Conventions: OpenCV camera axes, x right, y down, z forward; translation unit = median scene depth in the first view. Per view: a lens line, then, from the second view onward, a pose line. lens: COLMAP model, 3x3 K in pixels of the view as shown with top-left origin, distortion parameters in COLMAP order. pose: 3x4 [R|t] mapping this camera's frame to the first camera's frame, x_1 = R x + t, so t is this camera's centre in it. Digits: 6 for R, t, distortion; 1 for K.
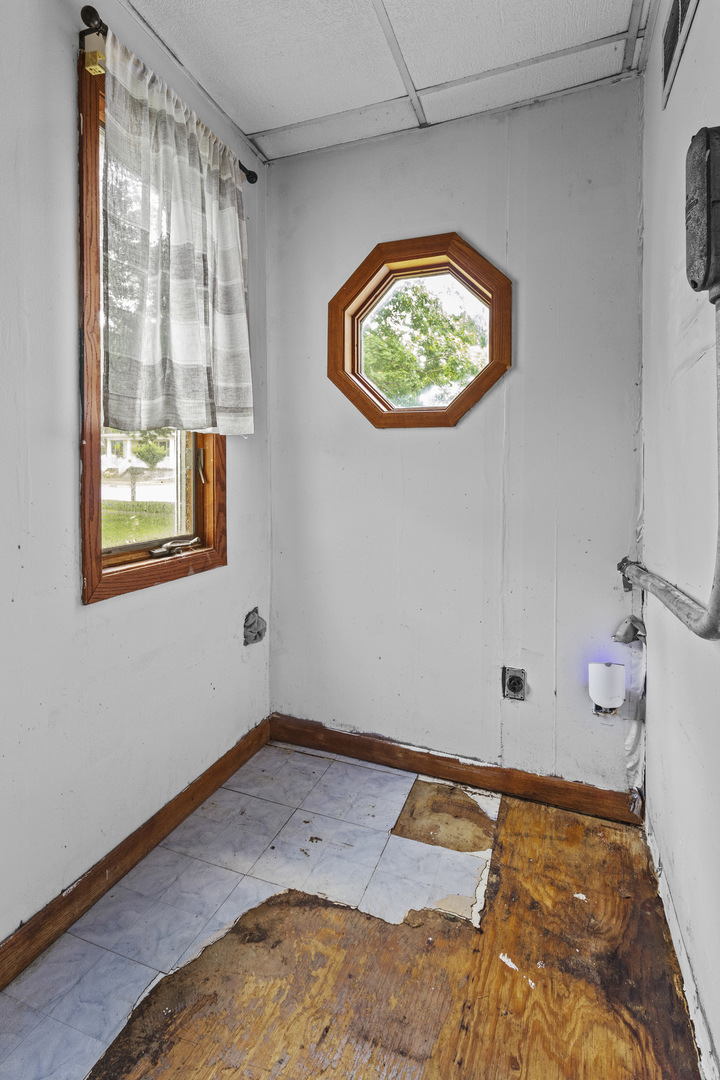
lens RADIAL K [[537.8, 0, 358.0], [0, 537.8, 479.2], [0, 0, 1]] dist [-0.000707, 0.000958]
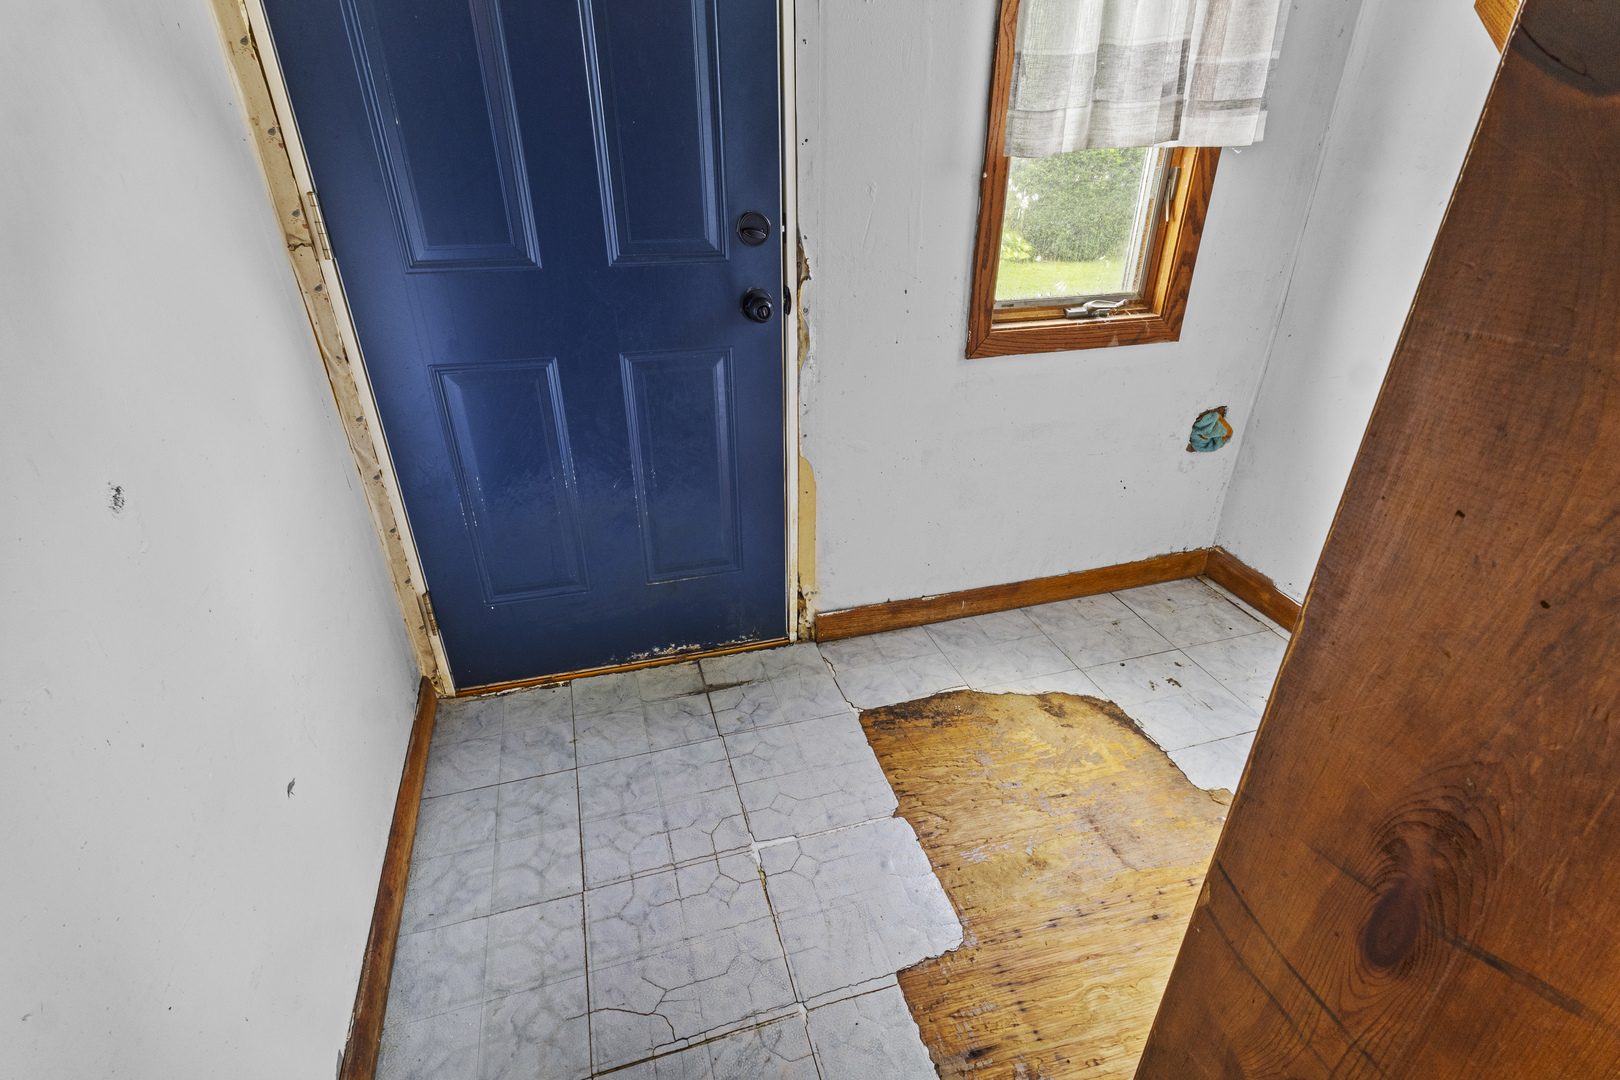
lens RADIAL K [[749.9, 0, 810.0], [0, 749.9, 540.0], [0, 0, 1]] dist [0.000567, 0.001181]
pose [[0.618095, 0.362745, -0.697406, 0.328749], [-0.009381, 0.890508, 0.454870, -0.077844], [0.786047, -0.274610, 0.553822, -0.064388]]
